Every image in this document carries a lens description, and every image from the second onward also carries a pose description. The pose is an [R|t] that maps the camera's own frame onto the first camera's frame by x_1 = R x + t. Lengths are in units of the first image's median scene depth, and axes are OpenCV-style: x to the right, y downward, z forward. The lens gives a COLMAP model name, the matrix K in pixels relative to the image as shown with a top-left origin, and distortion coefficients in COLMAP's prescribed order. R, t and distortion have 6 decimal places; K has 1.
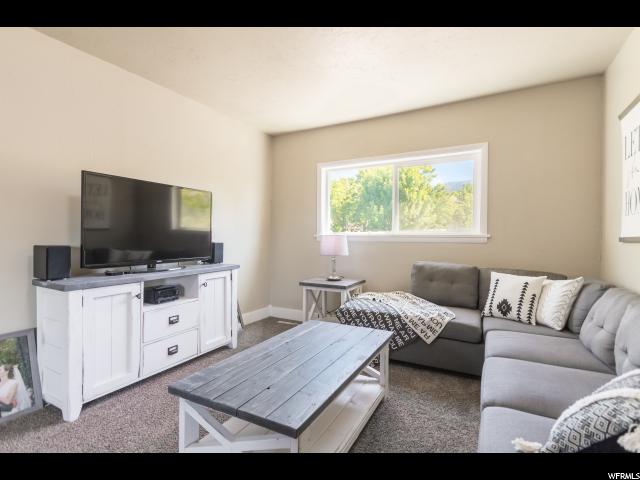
lens RADIAL K [[320.7, 0, 316.5], [0, 320.7, 239.3], [0, 0, 1]] dist [0.001161, -0.000217]
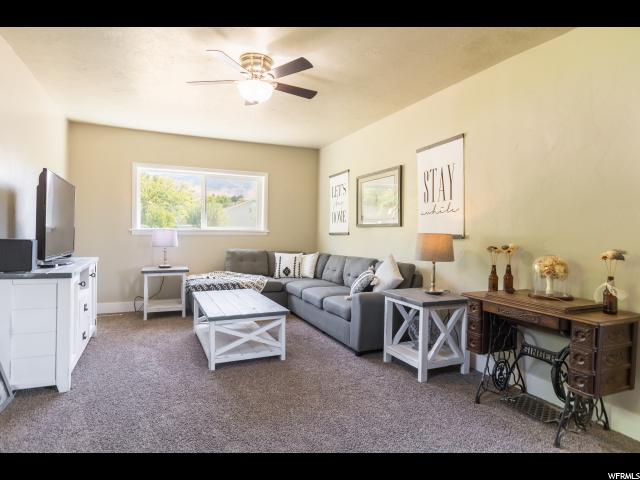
lens RADIAL K [[373.8, 0, 320.0], [0, 373.8, 240.0], [0, 0, 1]] dist [0.001856, 0.000251]
pose [[0.594371, -0.011860, 0.804104, -0.850142], [-0.004107, 0.999833, 0.017783, -0.001849], [-0.804181, -0.013872, 0.594223, -0.338821]]
